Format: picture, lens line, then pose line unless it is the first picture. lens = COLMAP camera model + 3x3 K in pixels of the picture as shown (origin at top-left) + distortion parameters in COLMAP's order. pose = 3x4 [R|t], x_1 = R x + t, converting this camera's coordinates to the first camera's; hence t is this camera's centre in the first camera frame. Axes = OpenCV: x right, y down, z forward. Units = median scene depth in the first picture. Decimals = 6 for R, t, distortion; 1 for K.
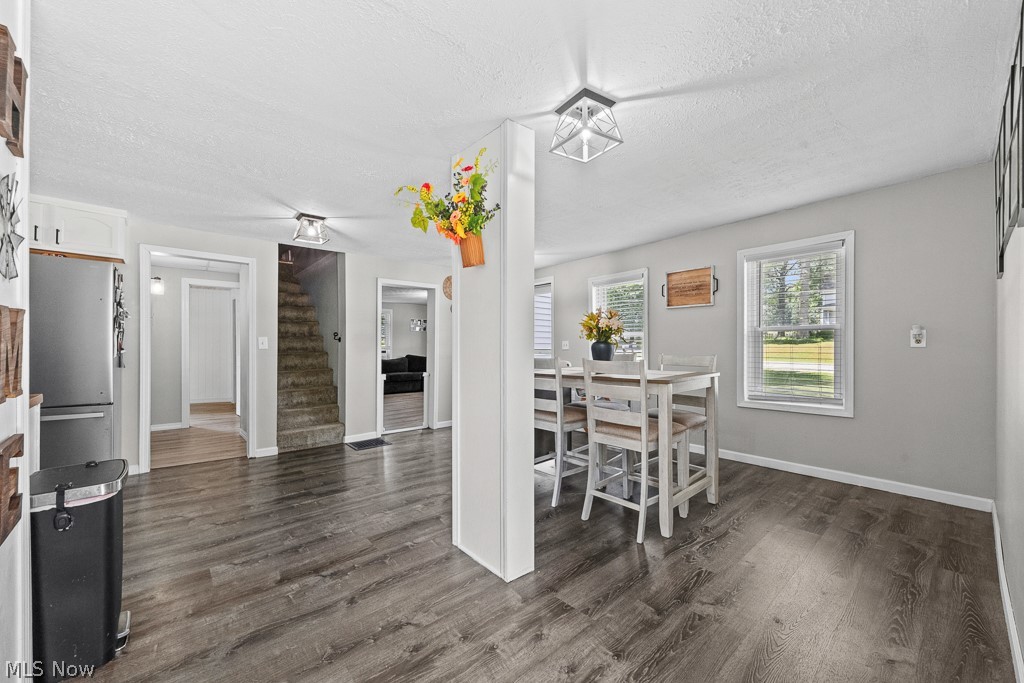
lens RADIAL K [[392.0, 0, 512.0], [0, 392.0, 341.5], [0, 0, 1]] dist [-0.000514, -0.000060]
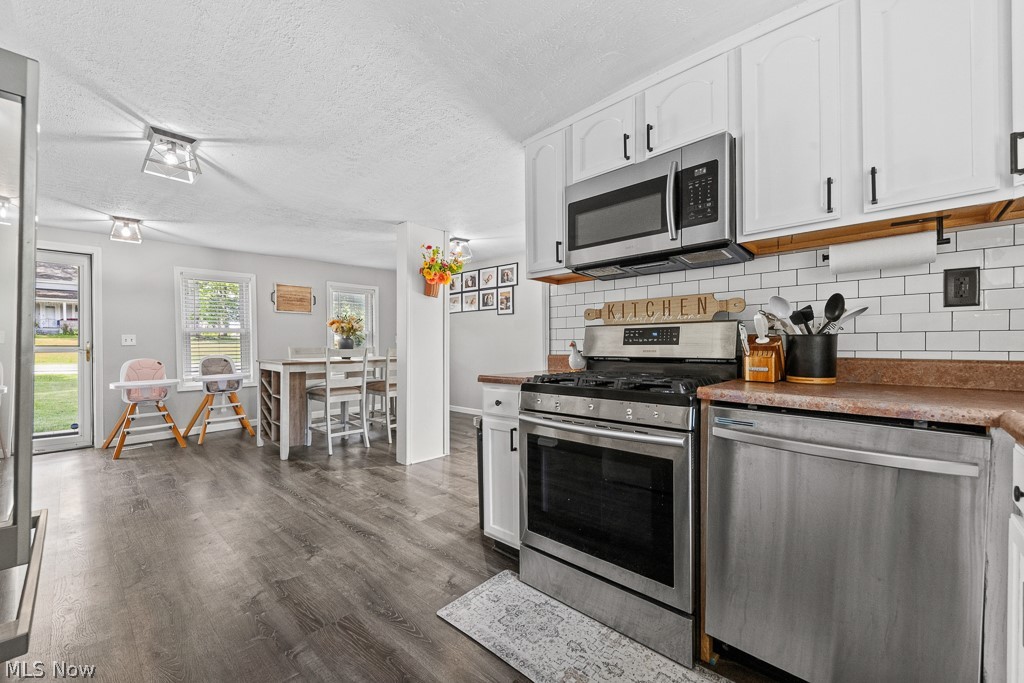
lens RADIAL K [[410.9, 0, 499.3], [0, 410.9, 349.4], [0, 0, 1]] dist [0.000523, -0.000204]
pose [[-0.078145, -0.007453, 0.996914, -1.479101], [-0.001586, 0.999972, 0.007352, 0.033780], [-0.996941, -0.001007, -0.078155, 0.623459]]
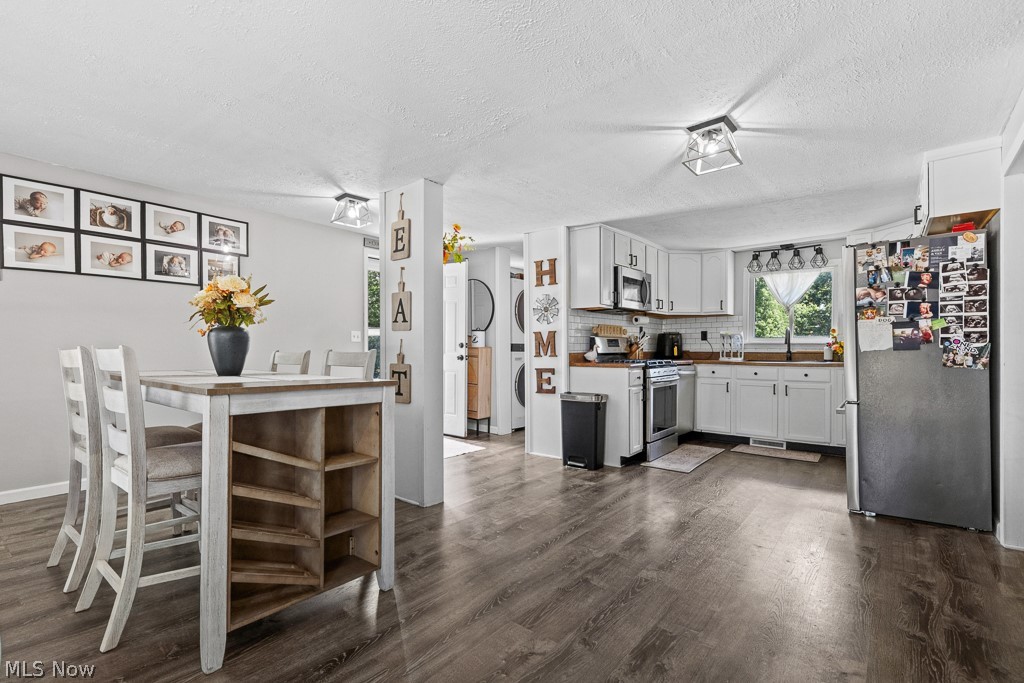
lens RADIAL K [[484.9, 0, 508.8], [0, 484.9, 352.1], [0, 0, 1]] dist [0.013267, -0.000598]
pose [[-0.985494, 0.004216, -0.169660, -0.080429], [0.003732, 0.999988, 0.003171, 0.043074], [0.169672, 0.002492, -0.985497, 2.048246]]
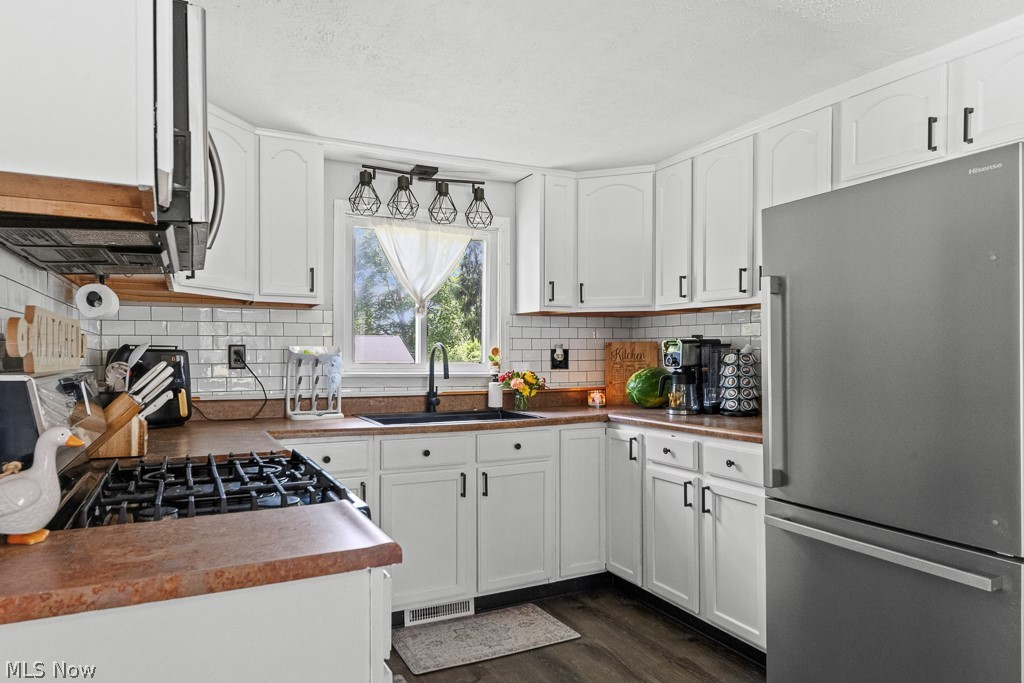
lens RADIAL K [[635.2, 0, 510.5], [0, 635.2, 361.8], [0, 0, 1]] dist [0.003475, 0.000568]
pose [[-0.258621, 0.008175, -0.965944, -0.388579], [0.006993, 0.999954, 0.006590, -0.015928], [0.965954, -0.005050, -0.258666, 0.765142]]
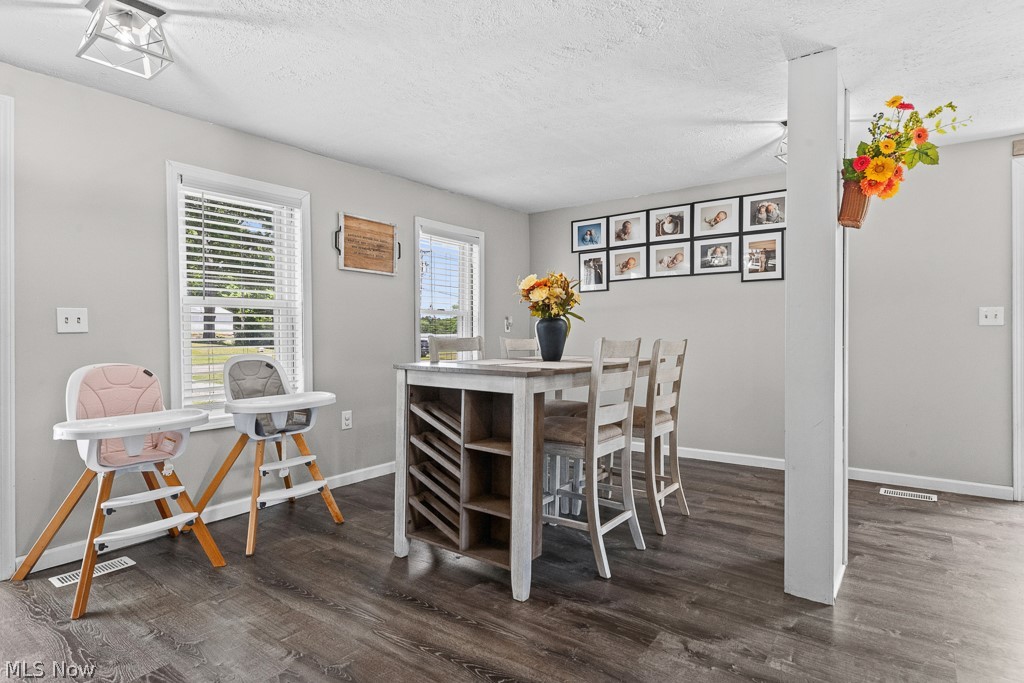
lens RADIAL K [[536.0, 0, 503.4], [0, 536.0, 343.1], [0, 0, 1]] dist [0.024300, -0.022771]
pose [[-0.202510, -0.002648, 0.979277, -0.781051], [-0.002345, 0.999995, 0.002219, 0.047125], [-0.979277, -0.001847, -0.202516, 1.436218]]
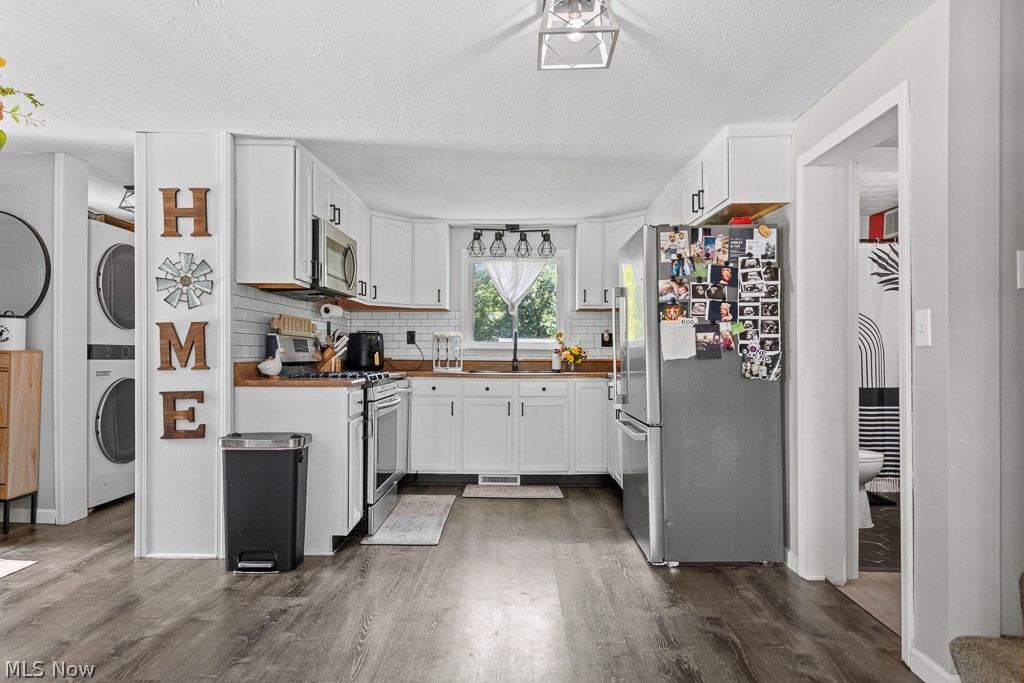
lens RADIAL K [[618.9, 0, 511.4], [0, 618.9, 351.7], [0, 0, 1]] dist [0.003590, -0.000559]
pose [[-0.669534, -0.004939, -0.742765, -0.045389], [0.000592, 0.999974, -0.007183, 0.040213], [0.742781, -0.005249, -0.669514, 1.623430]]
